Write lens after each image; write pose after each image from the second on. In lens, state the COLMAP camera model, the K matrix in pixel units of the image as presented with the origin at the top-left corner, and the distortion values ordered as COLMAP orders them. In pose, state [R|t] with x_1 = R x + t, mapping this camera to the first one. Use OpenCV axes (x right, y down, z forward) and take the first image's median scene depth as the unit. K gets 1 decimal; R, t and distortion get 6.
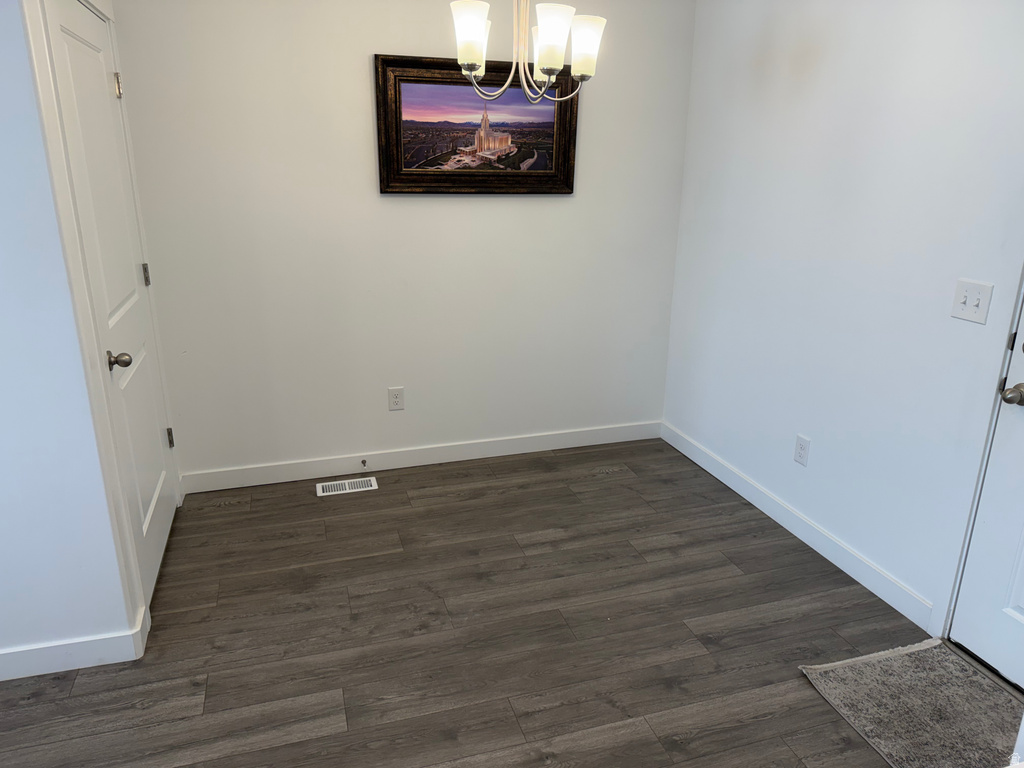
lens RADIAL K [[735.8, 0, 512.0], [0, 735.8, 384.0], [0, 0, 1]] dist [0.089634, -0.125409]
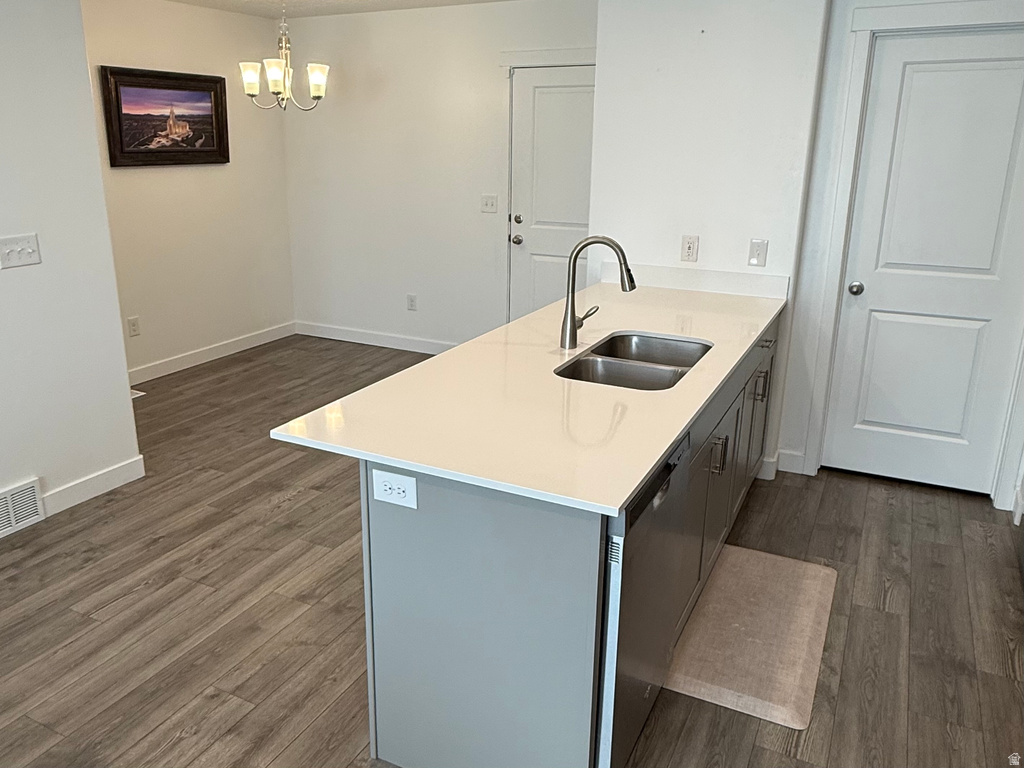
lens RADIAL K [[809.2, 0, 512.0], [0, 809.2, 384.0], [0, 0, 1]] dist [-0.042040, -0.003017]
pose [[0.685899, -0.215499, 0.695056, -0.754638], [0.214776, 0.972546, 0.089586, 0.143964], [-0.695279, 0.087834, 0.713353, -0.473778]]
